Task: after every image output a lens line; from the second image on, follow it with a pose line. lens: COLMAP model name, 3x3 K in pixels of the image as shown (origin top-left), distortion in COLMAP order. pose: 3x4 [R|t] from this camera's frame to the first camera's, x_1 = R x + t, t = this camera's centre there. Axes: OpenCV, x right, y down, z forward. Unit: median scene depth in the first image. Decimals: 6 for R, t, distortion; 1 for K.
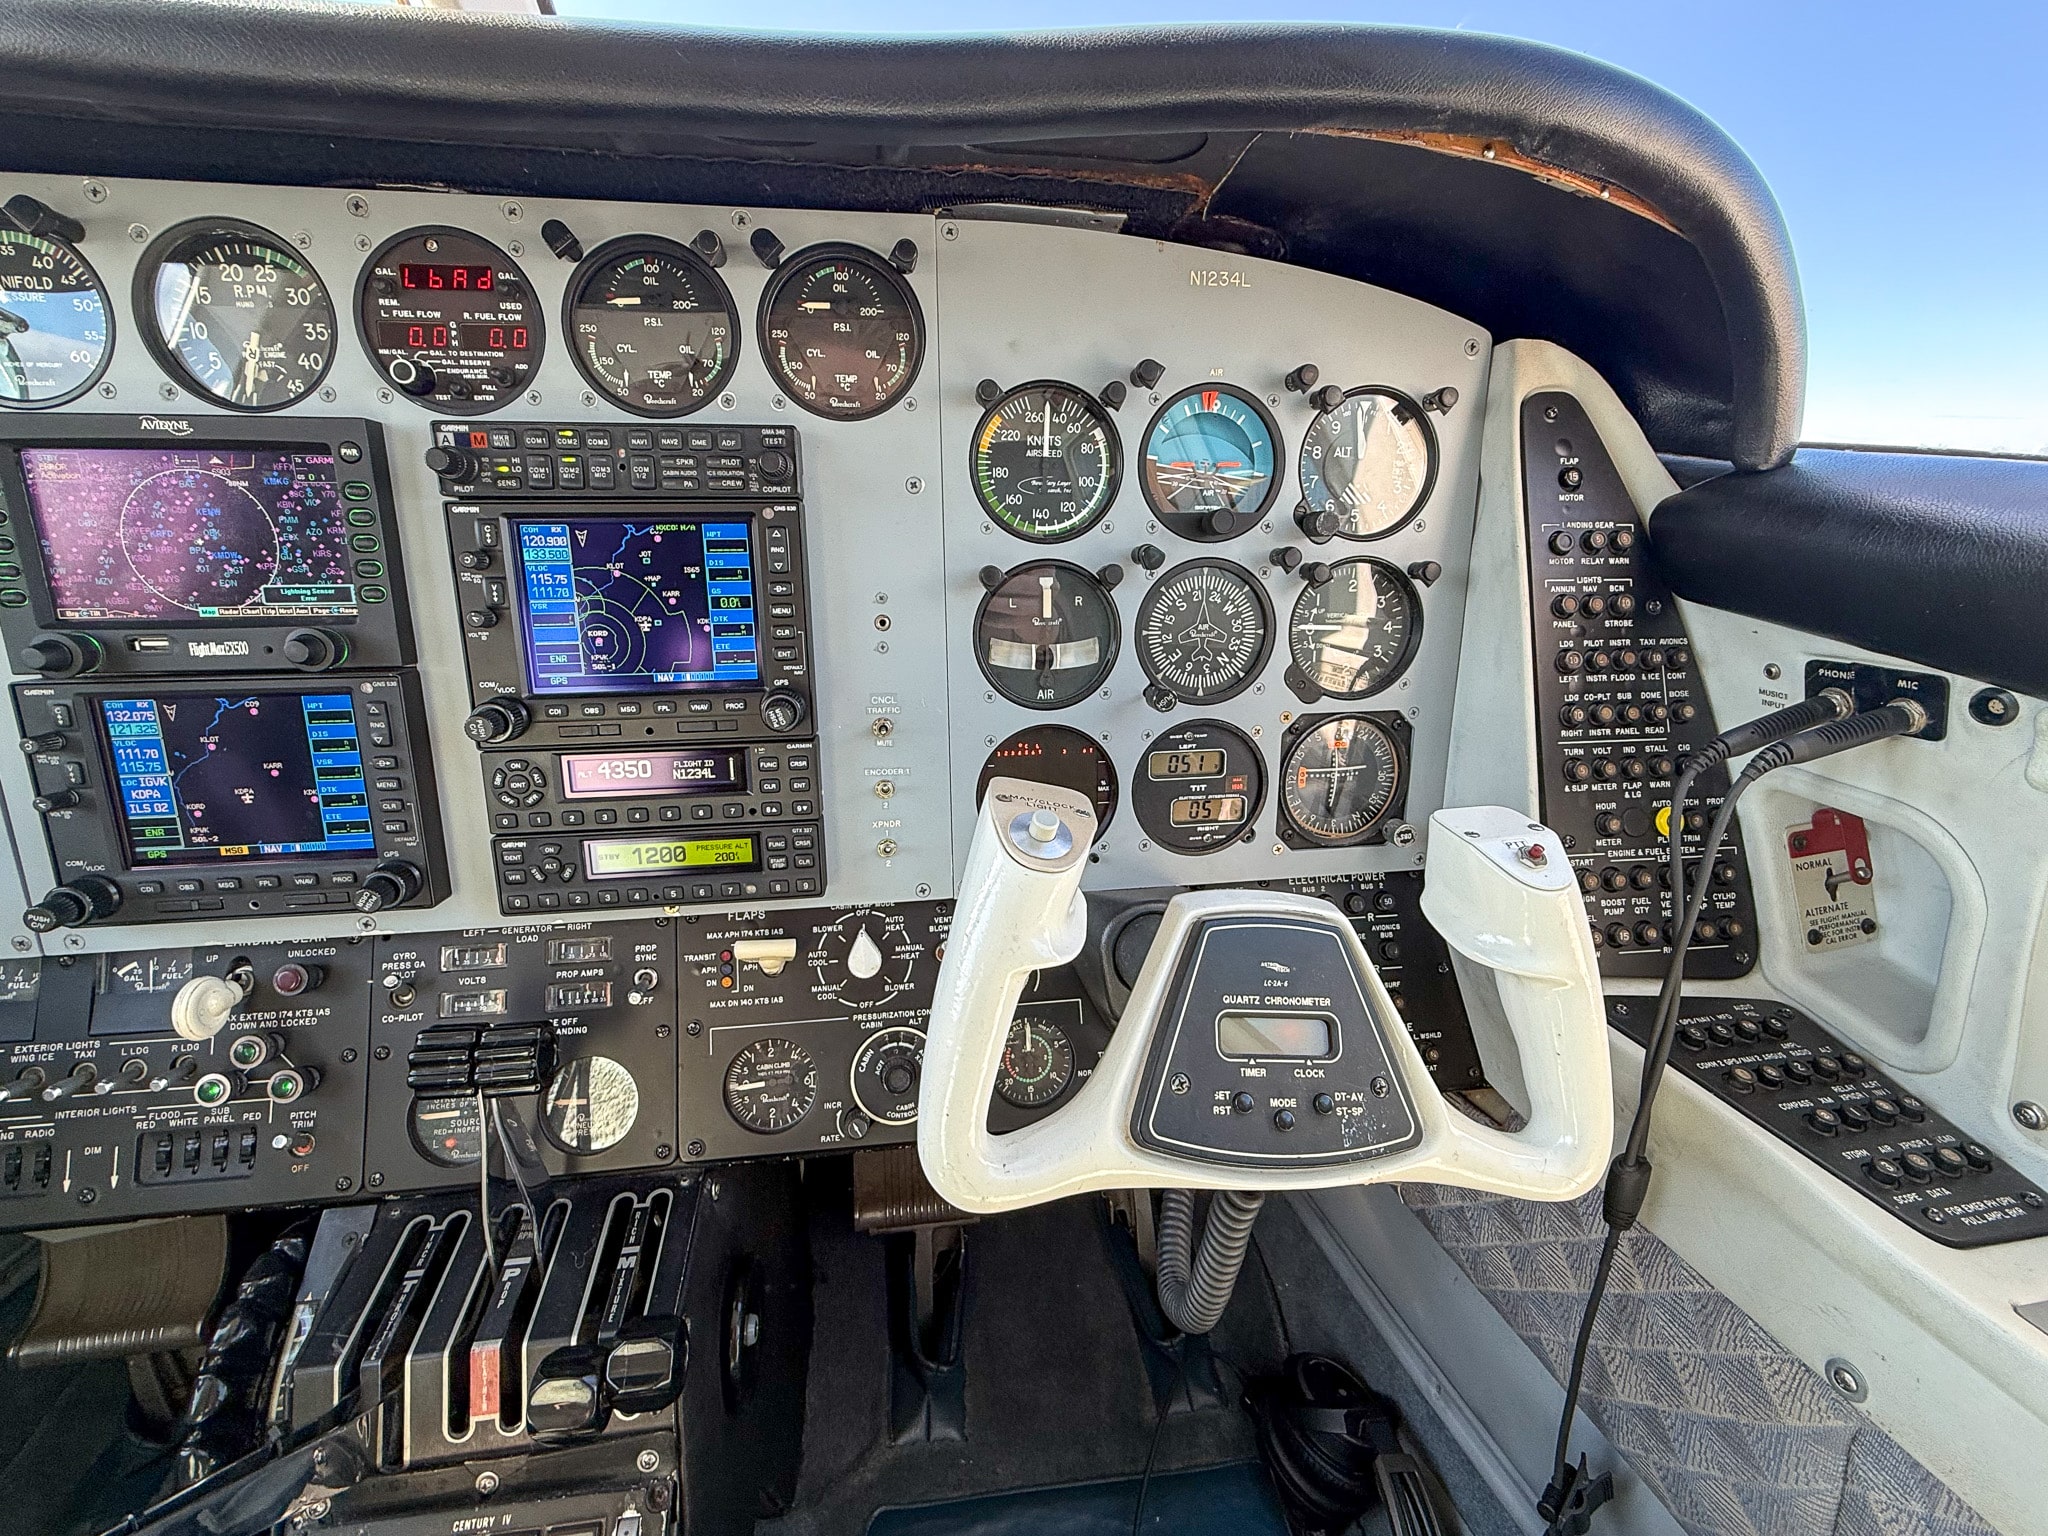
lens RADIAL K [[900.1, 0, 1017.4], [0, 900.1, 767.5], [0, 0, 1]] dist [-0.000510, 0.000276]
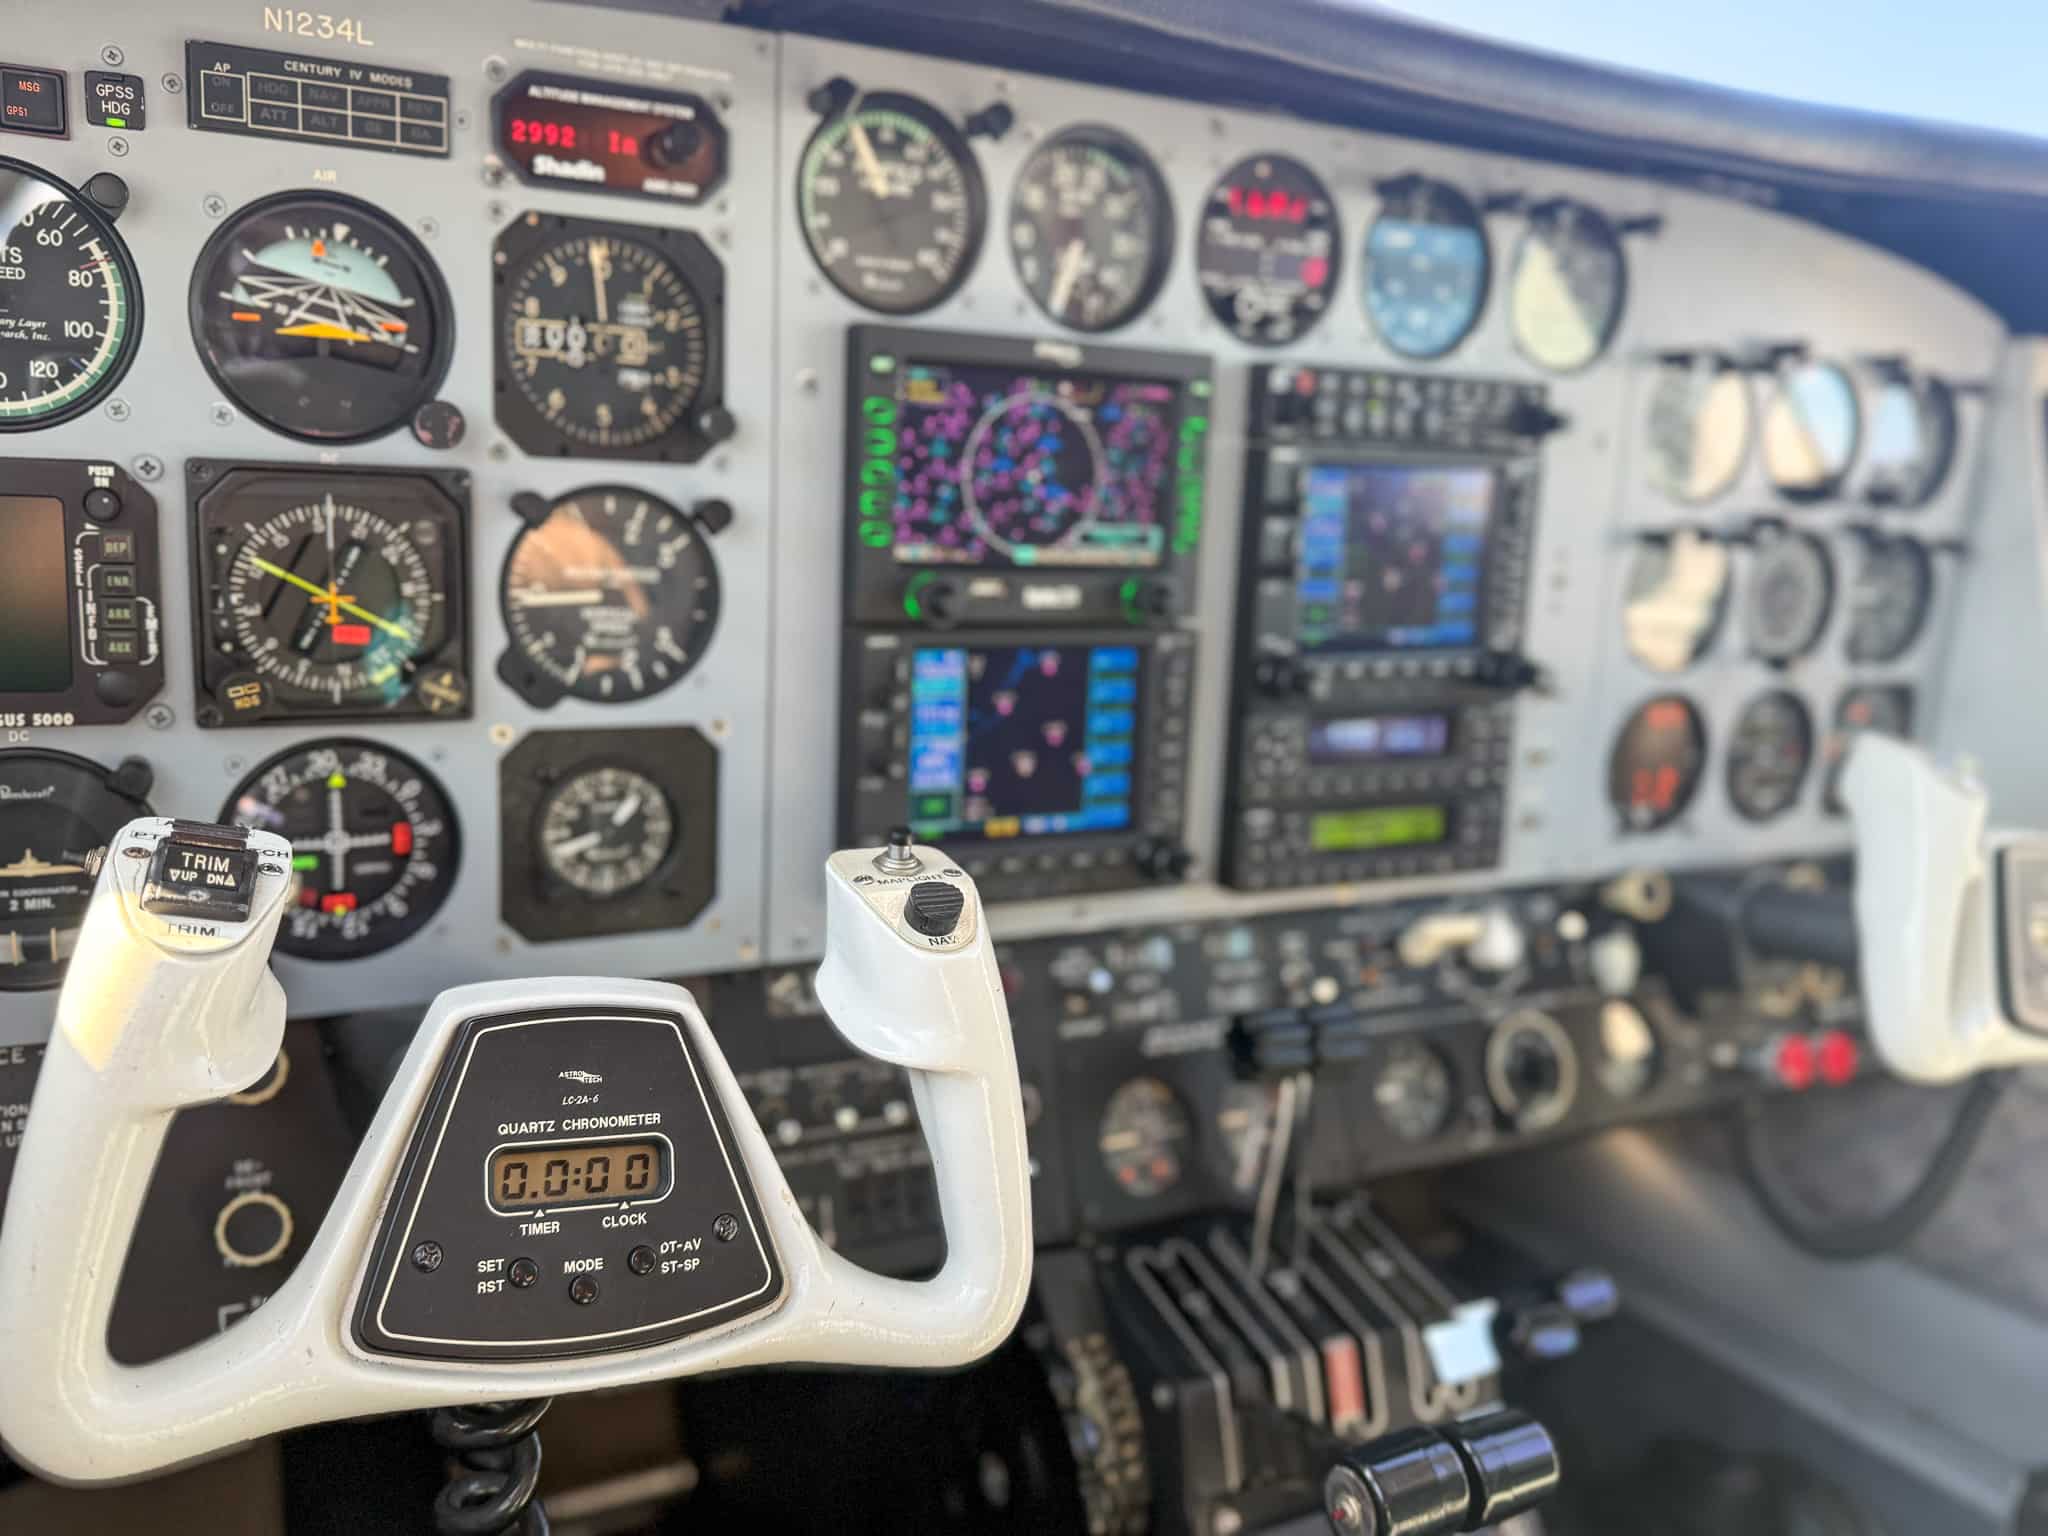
lens RADIAL K [[1629.8, 0, 1024.0], [0, 1629.8, 768.0], [0, 0, 1]] dist [0.175740, -0.385802]
pose [[0.939309, -0.009990, 0.342926, -1.353936], [0.016625, 0.999727, -0.016413, 0.060363], [-0.342668, 0.021118, 0.939219, -0.476633]]
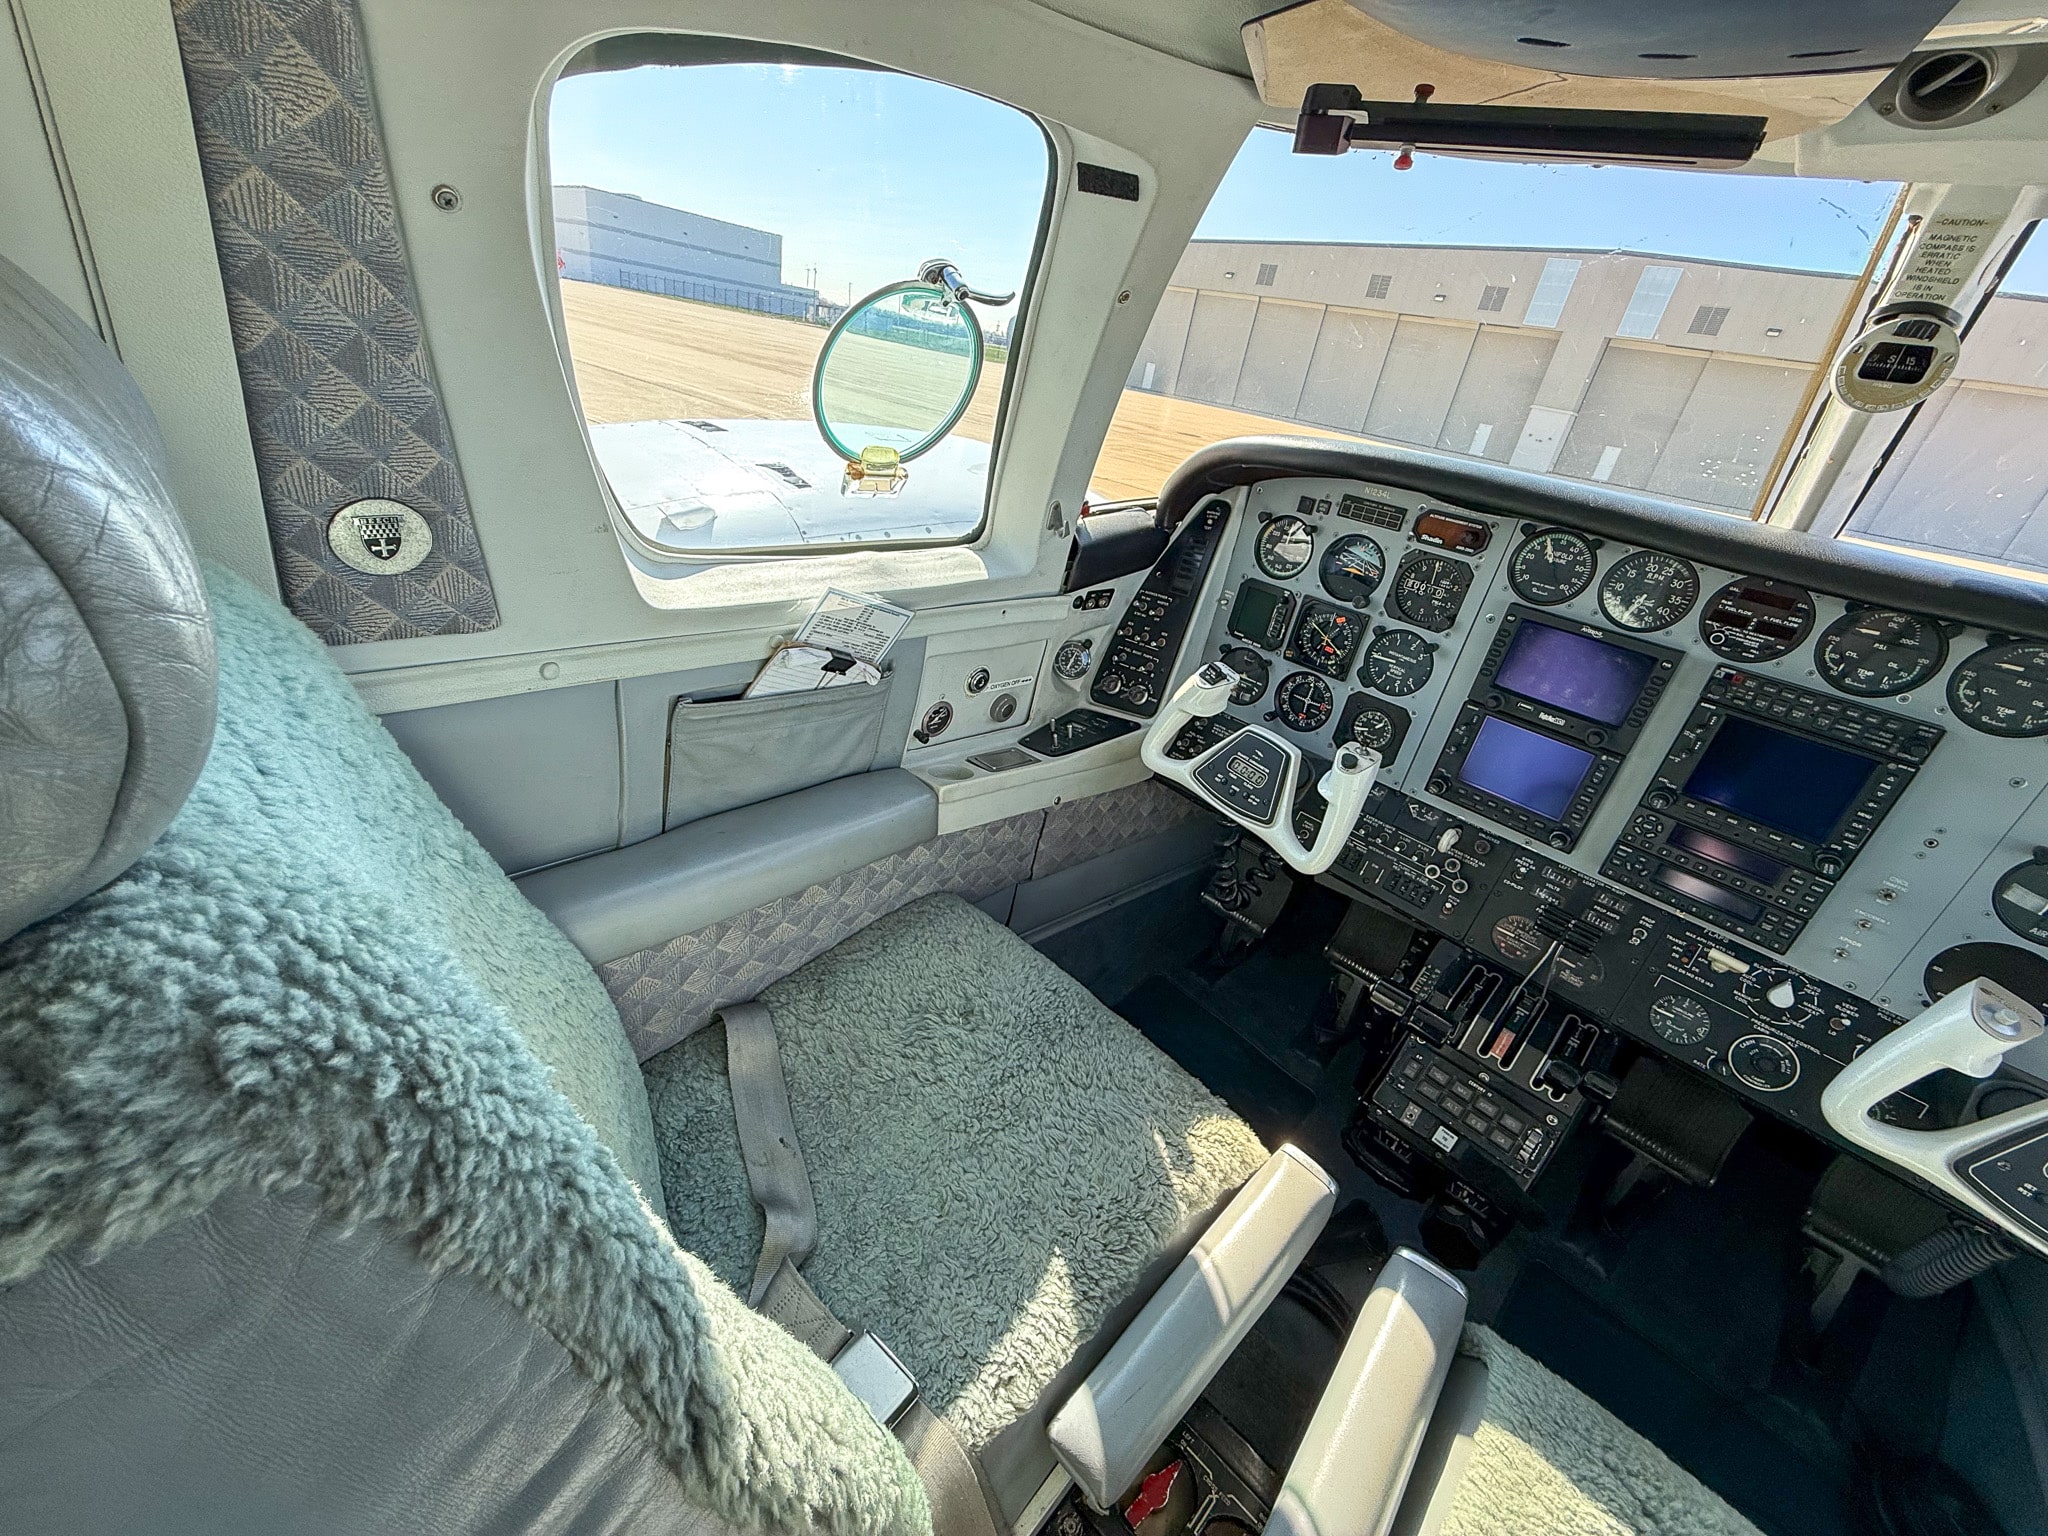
lens RADIAL K [[815.3, 0, 1019.1], [0, 815.3, 768.8], [0, 0, 1]] dist [0.001193, -0.000351]
pose [[0.593816, 0.452363, -0.665394, -0.220058], [-0.356644, 0.889291, 0.286299, -0.119346], [0.721240, 0.067300, 0.689408, -1.337854]]
